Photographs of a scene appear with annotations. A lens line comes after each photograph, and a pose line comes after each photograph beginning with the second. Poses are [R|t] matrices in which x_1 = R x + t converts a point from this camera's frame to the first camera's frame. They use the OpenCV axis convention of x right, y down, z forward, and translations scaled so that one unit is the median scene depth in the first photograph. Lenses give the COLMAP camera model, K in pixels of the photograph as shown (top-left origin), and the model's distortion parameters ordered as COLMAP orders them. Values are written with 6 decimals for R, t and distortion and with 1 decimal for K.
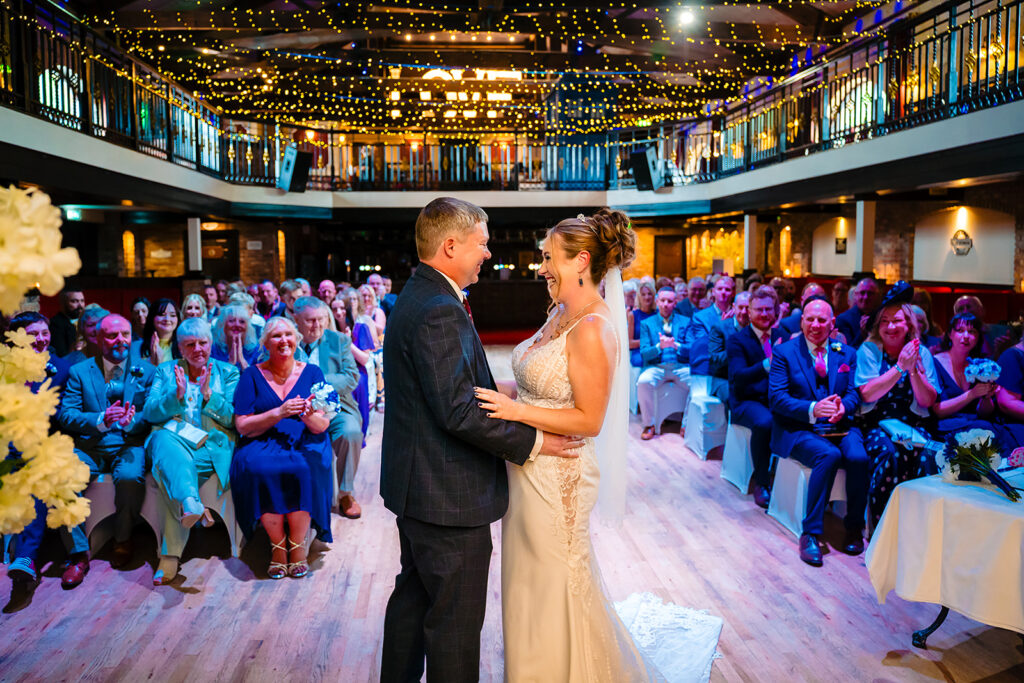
lens RADIAL K [[930.9, 0, 512.0], [0, 930.9, 341.5], [0, 0, 1]] dist [-0.058182, -0.005744]
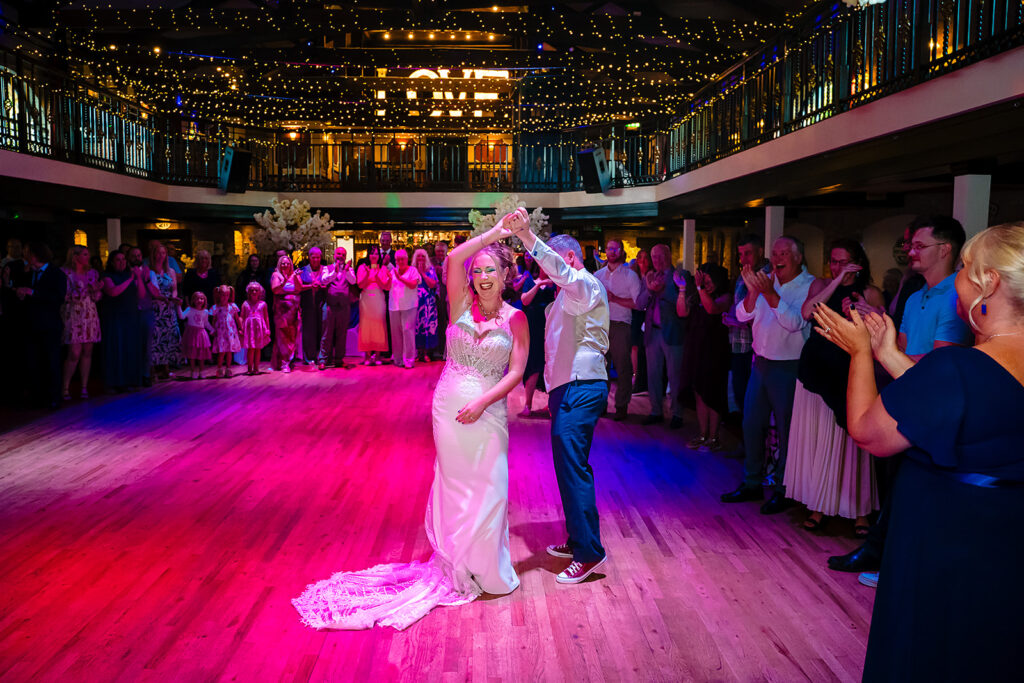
lens RADIAL K [[918.0, 0, 524.4], [0, 918.0, 336.8], [0, 0, 1]] dist [-0.071349, 0.020575]
pose [[0.998770, 0.013934, -0.047580, 0.134748], [-0.014016, 0.999901, -0.001386, -0.012035], [0.047556, 0.002051, 0.998866, 0.054405]]
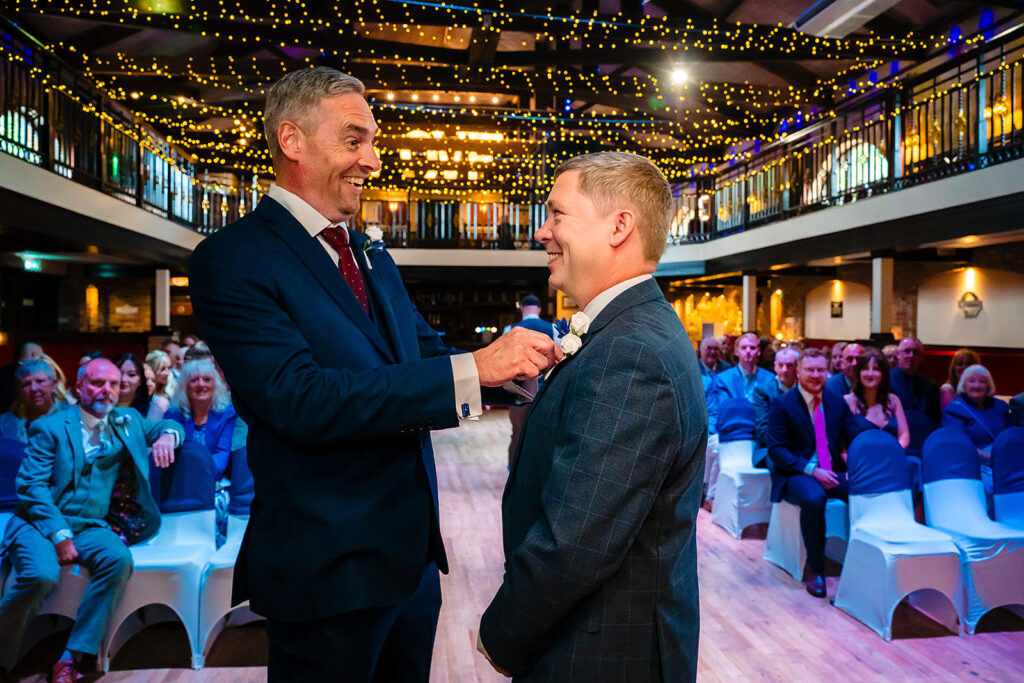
lens RADIAL K [[918.0, 0, 524.4], [0, 918.0, 336.8], [0, 0, 1]] dist [-0.071349, 0.020575]
pose [[0.998743, 0.010068, 0.049094, -0.022781], [-0.006226, 0.996950, -0.077795, 0.002428], [-0.049727, 0.077392, 0.995760, 0.069712]]
